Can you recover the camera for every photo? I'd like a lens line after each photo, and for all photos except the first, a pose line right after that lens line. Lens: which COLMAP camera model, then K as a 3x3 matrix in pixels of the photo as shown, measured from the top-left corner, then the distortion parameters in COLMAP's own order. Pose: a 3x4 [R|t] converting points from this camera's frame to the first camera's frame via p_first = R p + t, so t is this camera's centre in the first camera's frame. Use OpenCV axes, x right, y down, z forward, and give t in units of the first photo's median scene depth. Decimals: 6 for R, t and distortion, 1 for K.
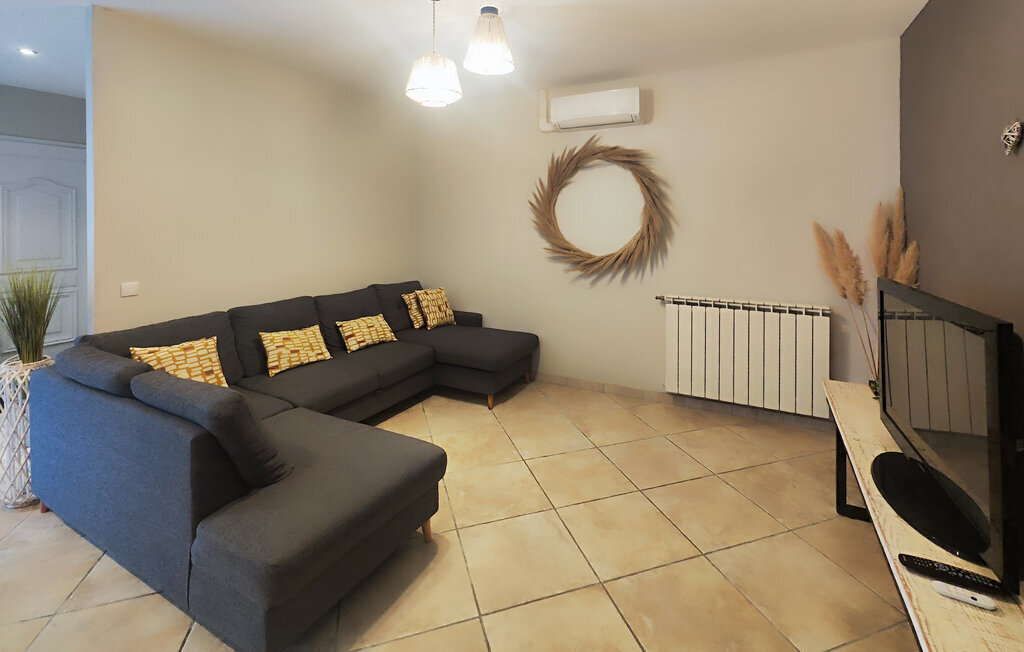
lens RADIAL K [[455.7, 0, 523.5], [0, 455.7, 231.6], [0, 0, 1]] dist [0.003390, 0.005300]
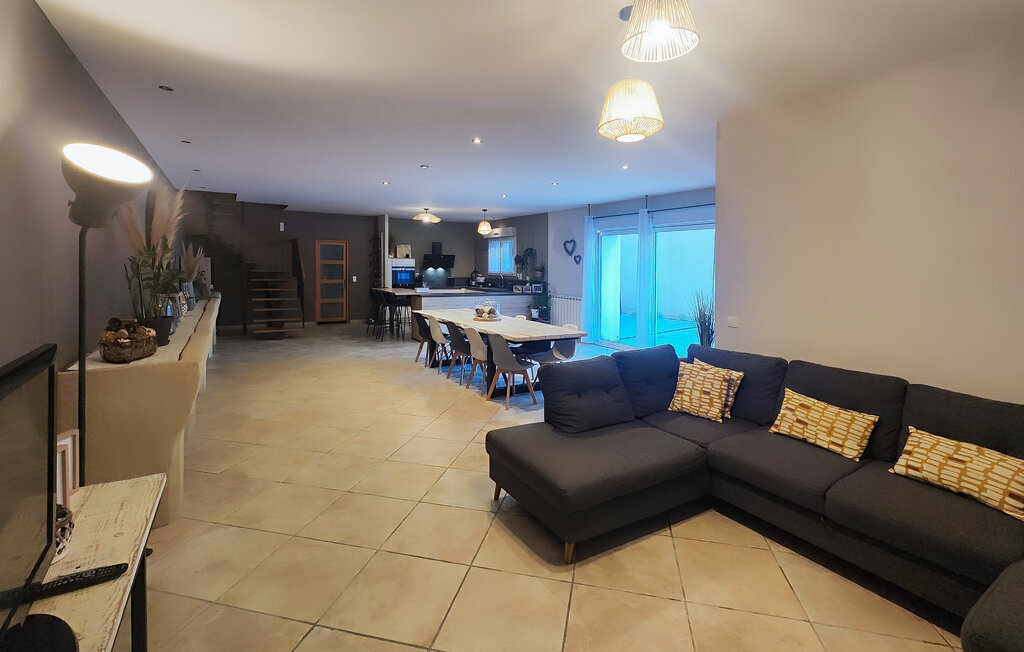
lens RADIAL K [[455.7, 0, 521.6], [0, 455.7, 280.6], [0, 0, 1]] dist [0.003390, 0.005300]
pose [[-0.507457, 0.018038, -0.861488, 0.452886], [-0.033098, 0.998635, 0.040406, -0.024267], [0.861041, 0.049018, -0.506167, 0.827472]]
